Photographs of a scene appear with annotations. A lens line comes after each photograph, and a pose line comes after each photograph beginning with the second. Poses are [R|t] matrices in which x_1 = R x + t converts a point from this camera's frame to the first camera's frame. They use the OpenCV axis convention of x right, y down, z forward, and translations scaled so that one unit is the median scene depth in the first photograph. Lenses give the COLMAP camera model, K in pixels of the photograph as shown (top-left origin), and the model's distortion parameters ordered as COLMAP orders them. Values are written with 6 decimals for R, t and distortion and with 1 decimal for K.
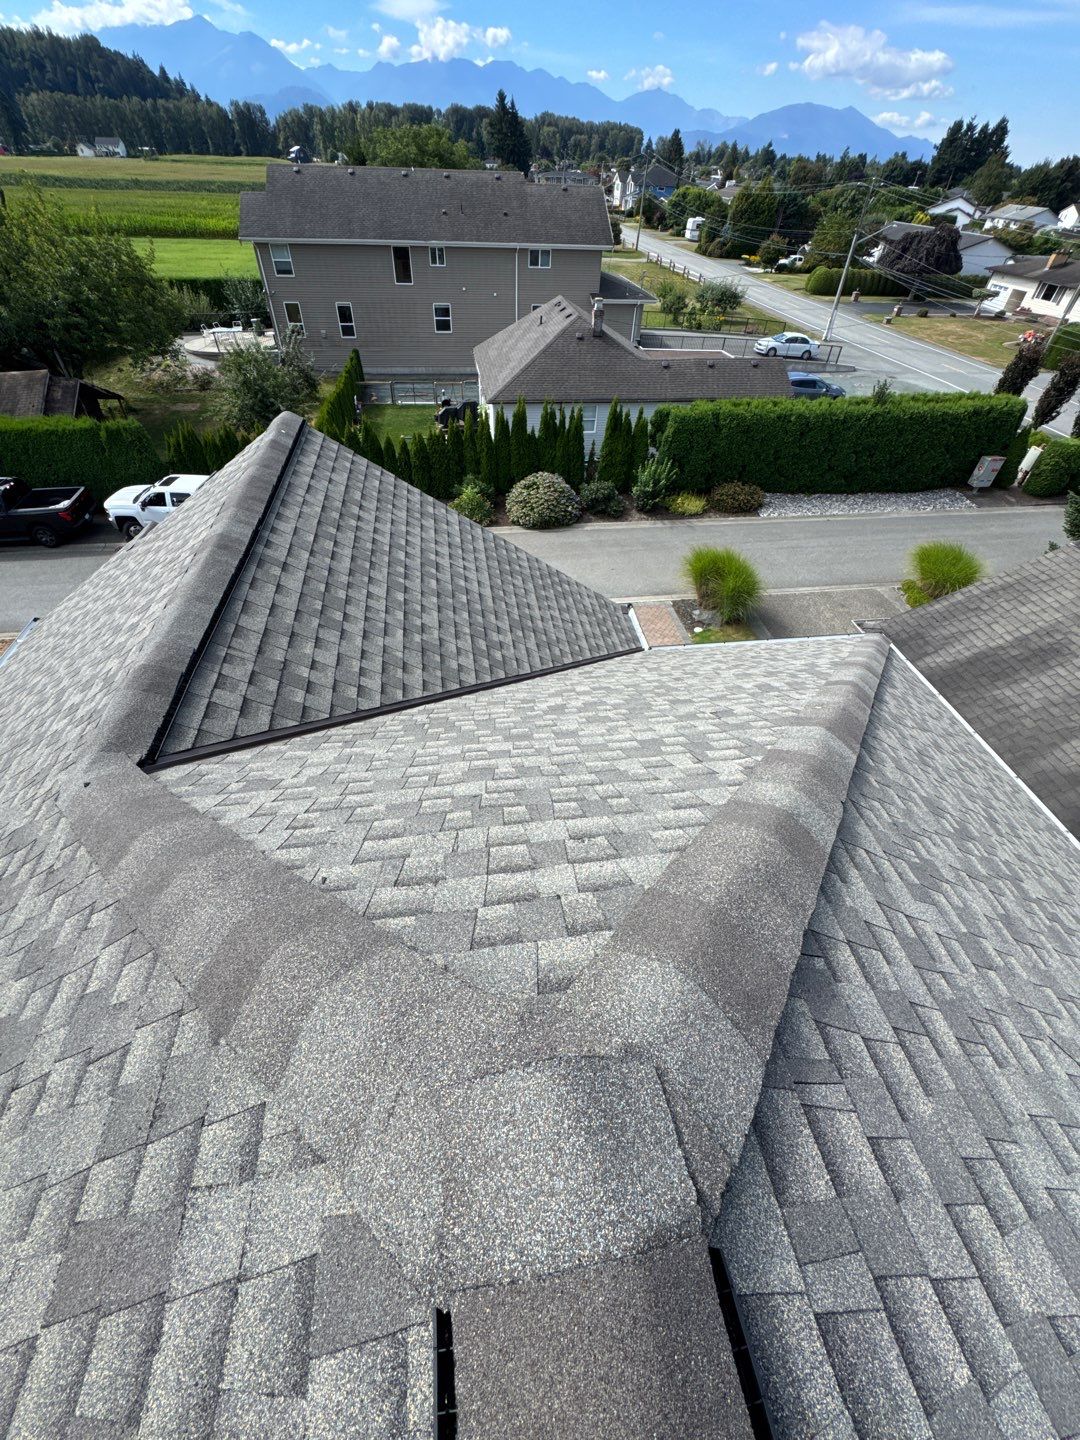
lens RADIAL K [[570.0, 0, 540.0], [0, 570.0, 720.0], [0, 0, 1]] dist [0.000959, -0.000005]
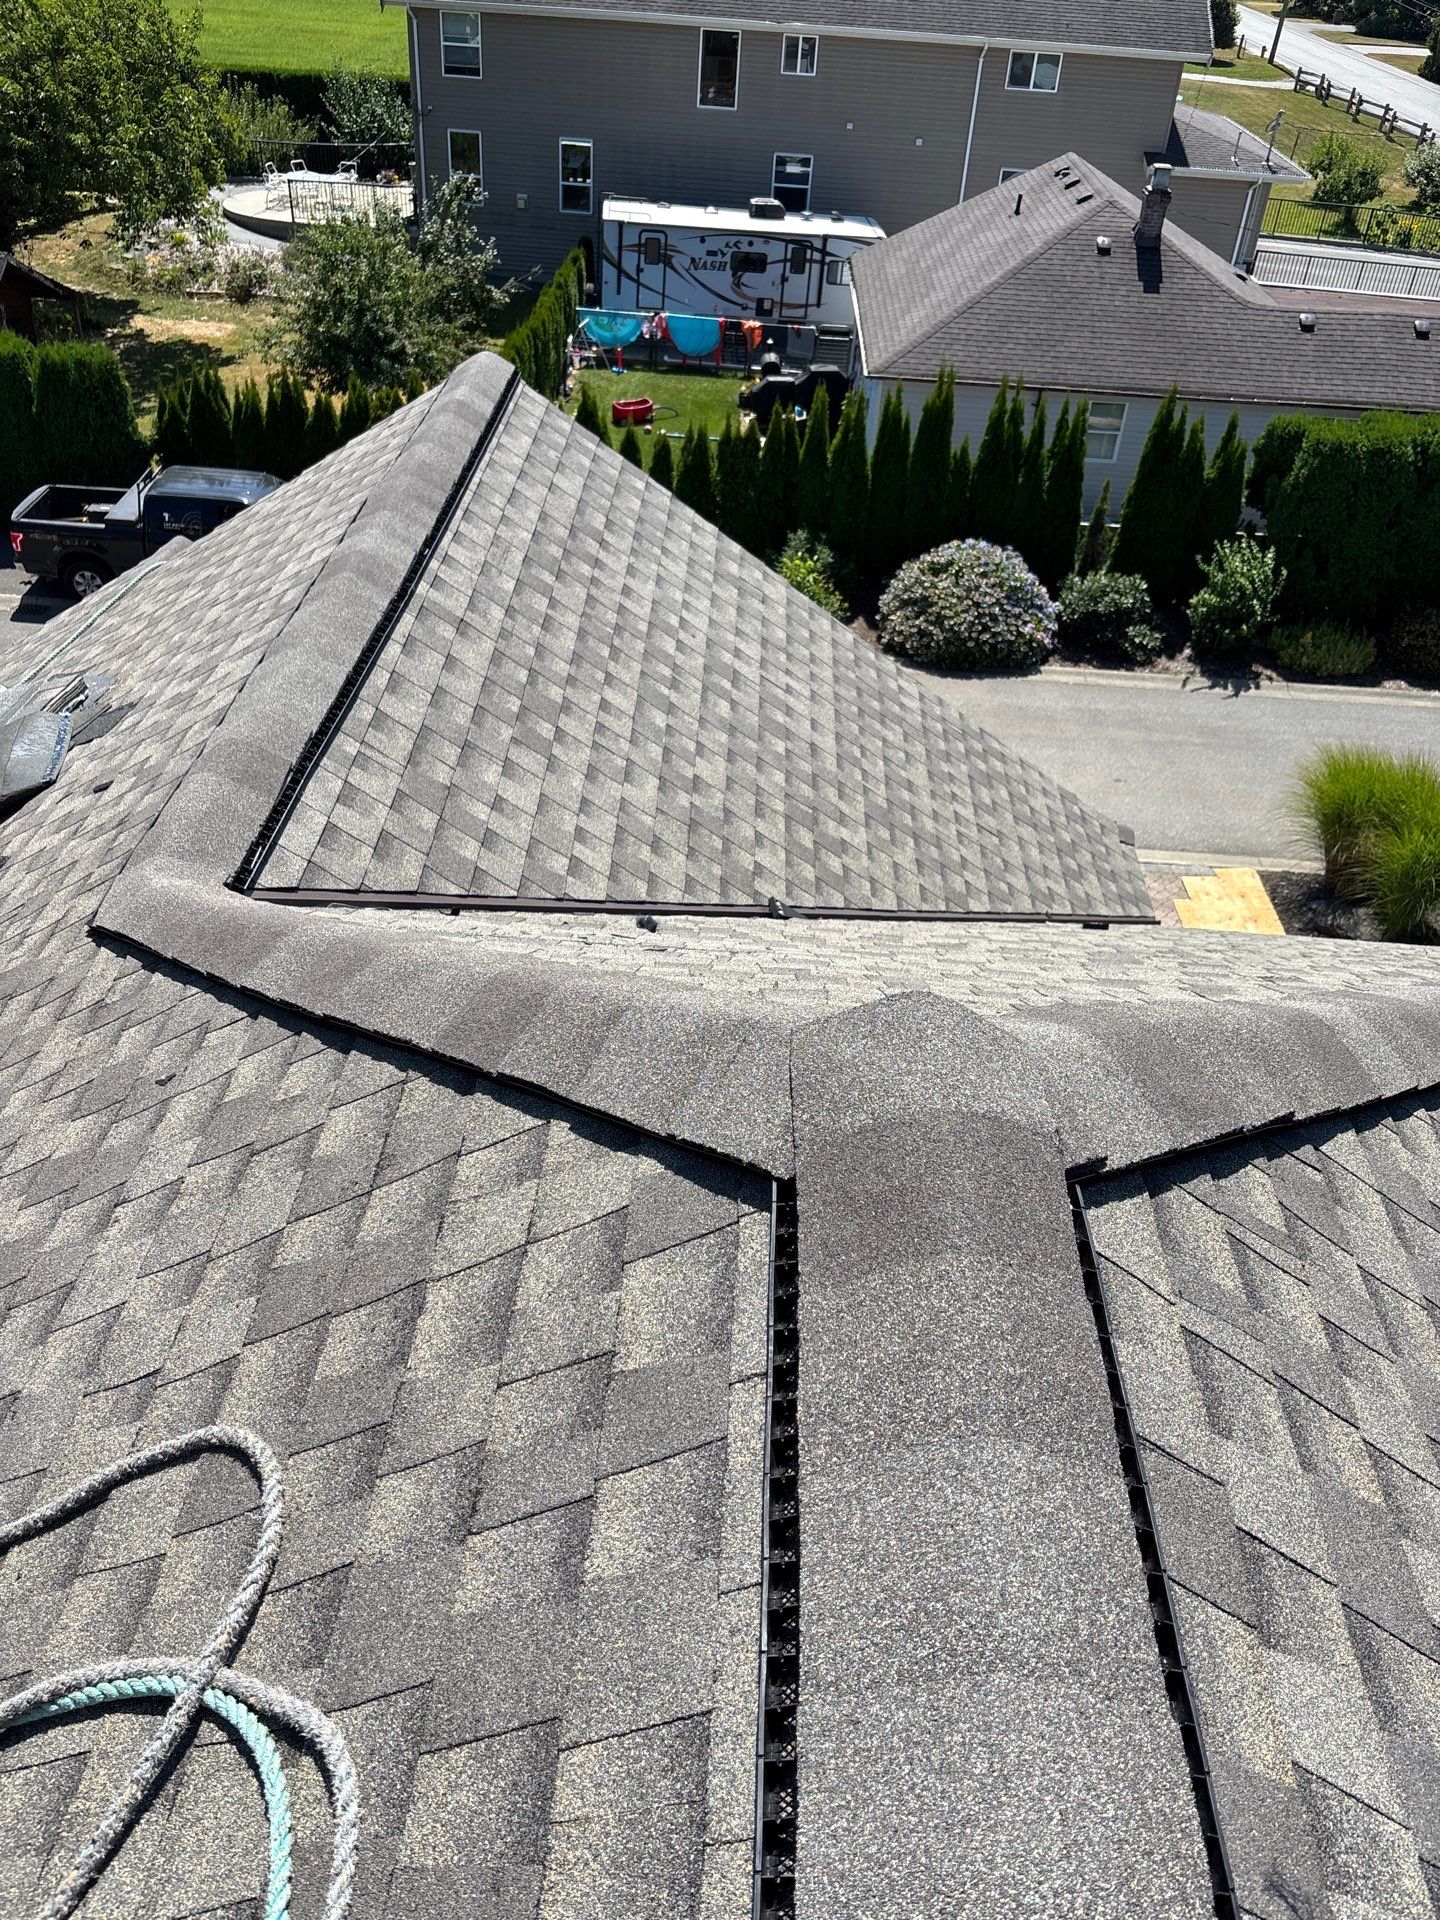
lens RADIAL K [[1447.6, 0, 721.3], [0, 1447.6, 966.2], [0, 0, 1]] dist [0.072681, -0.087818]
pose [[0.982828, 0.132681, -0.128241, 0.000027], [-0.147673, 0.982272, -0.115478, 0.115274], [0.110646, 0.132432, 0.984997, -0.185107]]
